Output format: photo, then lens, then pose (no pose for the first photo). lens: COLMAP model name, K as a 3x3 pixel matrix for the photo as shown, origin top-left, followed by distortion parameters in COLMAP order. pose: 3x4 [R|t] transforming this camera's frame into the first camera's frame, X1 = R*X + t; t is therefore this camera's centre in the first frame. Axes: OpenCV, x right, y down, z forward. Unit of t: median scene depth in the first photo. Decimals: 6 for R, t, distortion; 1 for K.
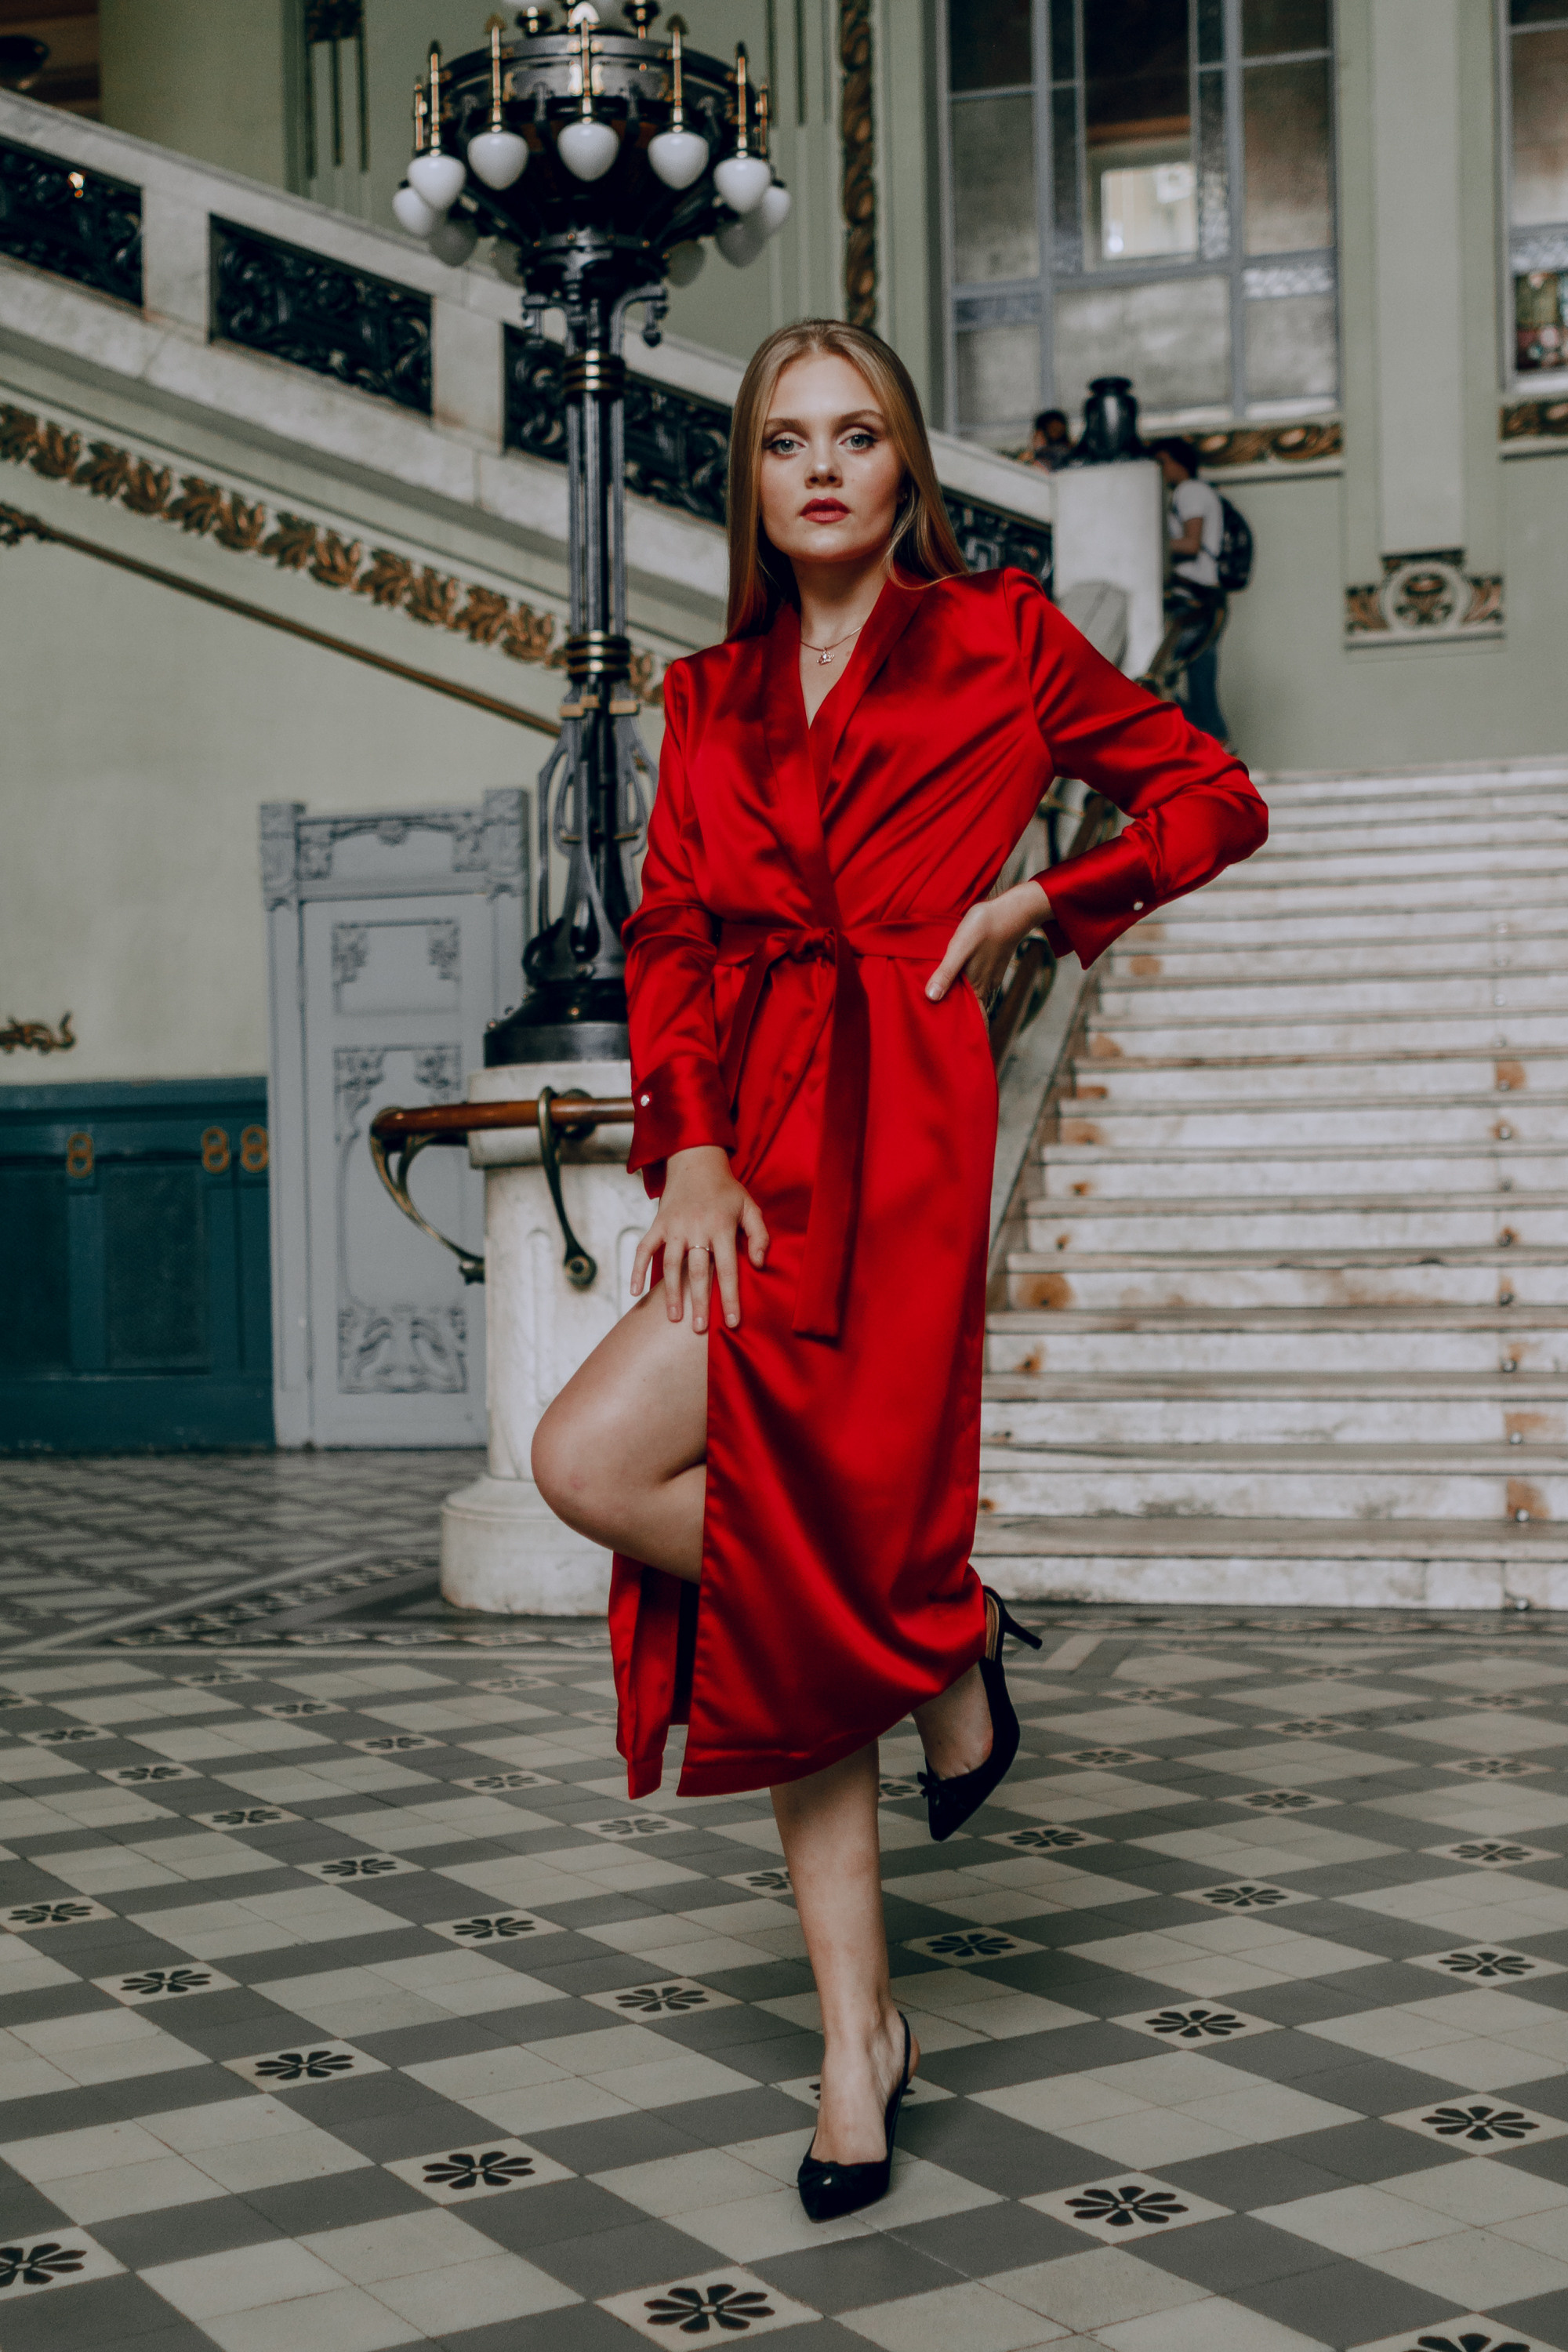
lens RADIAL K [[2970.6, 0, 796.5], [0, 2970.6, 1191.6], [0, 0, 1]] dist [0.071476, 0.006280]
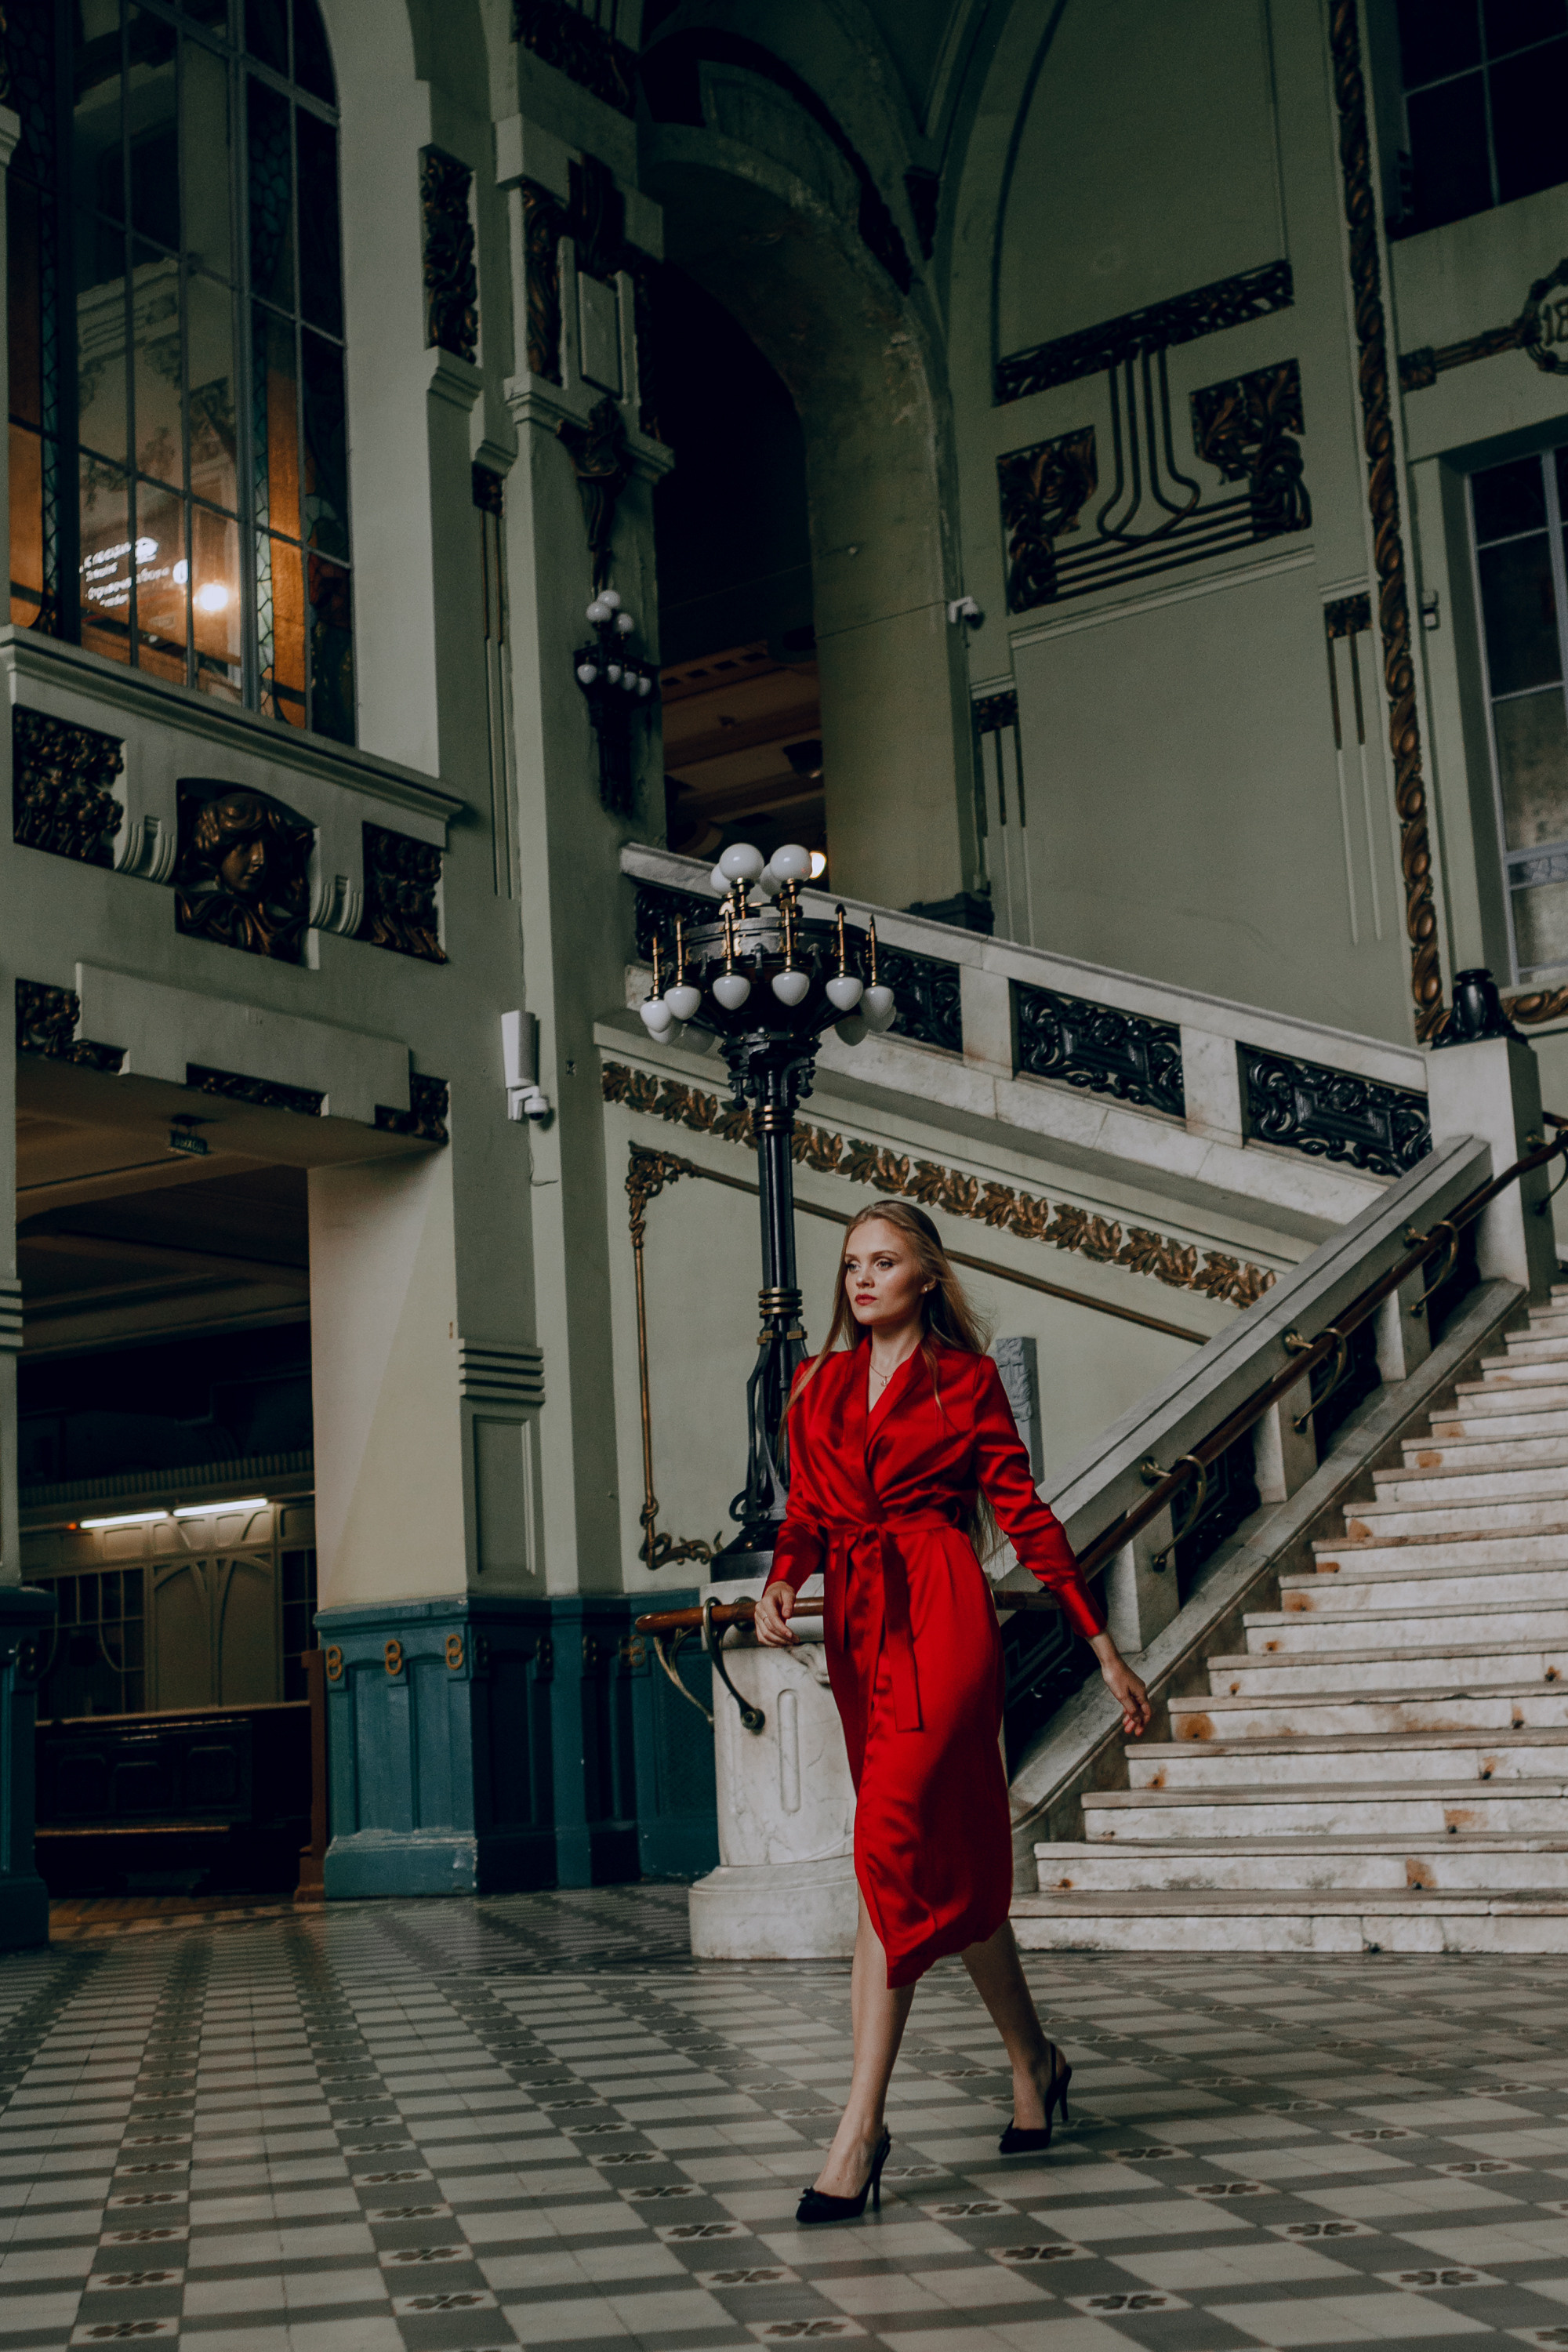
lens RADIAL K [[2970.6, 0, 796.5], [0, 2970.6, 1191.6], [0, 0, 1]] dist [0.071476, 0.006280]
pose [[0.933440, -0.091611, -0.346839, 0.316370], [0.037580, 0.986495, -0.159424, 0.002466], [0.356760, 0.135779, 0.924276, -0.261608]]
